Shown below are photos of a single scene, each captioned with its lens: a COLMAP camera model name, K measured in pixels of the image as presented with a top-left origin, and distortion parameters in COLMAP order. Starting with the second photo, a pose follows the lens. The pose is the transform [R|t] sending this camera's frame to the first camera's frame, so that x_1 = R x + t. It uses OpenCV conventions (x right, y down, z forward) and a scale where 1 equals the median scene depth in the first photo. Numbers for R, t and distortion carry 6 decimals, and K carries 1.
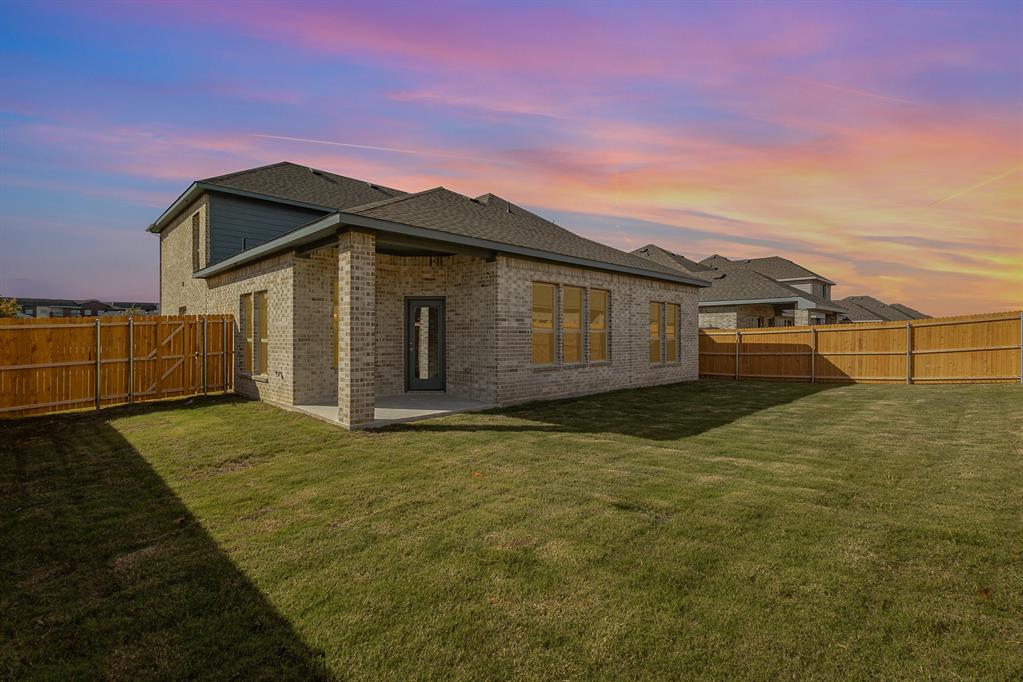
lens RADIAL K [[467.1, 0, 515.5], [0, 467.1, 339.0], [0, 0, 1]] dist [0.002455, -0.000100]
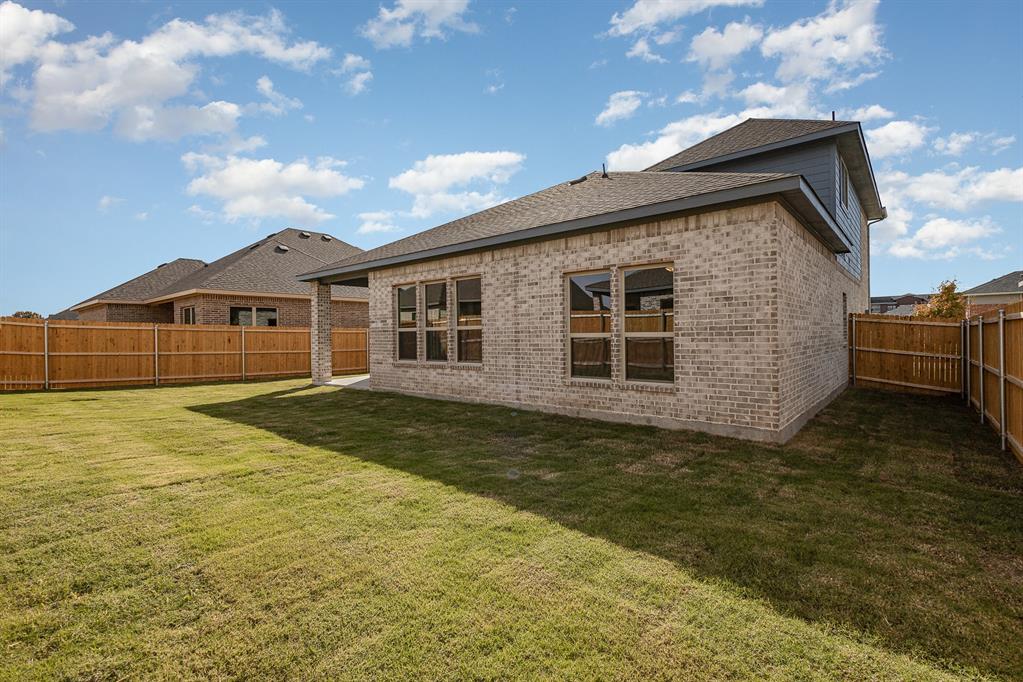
lens RADIAL K [[467.1, 0, 515.5], [0, 467.1, 339.0], [0, 0, 1]] dist [0.002455, -0.000100]
pose [[0.085201, 0.007962, -0.996332, 1.027487], [0.006824, 0.999940, 0.008575, -0.002808], [0.996340, -0.007529, 0.085142, 1.036633]]
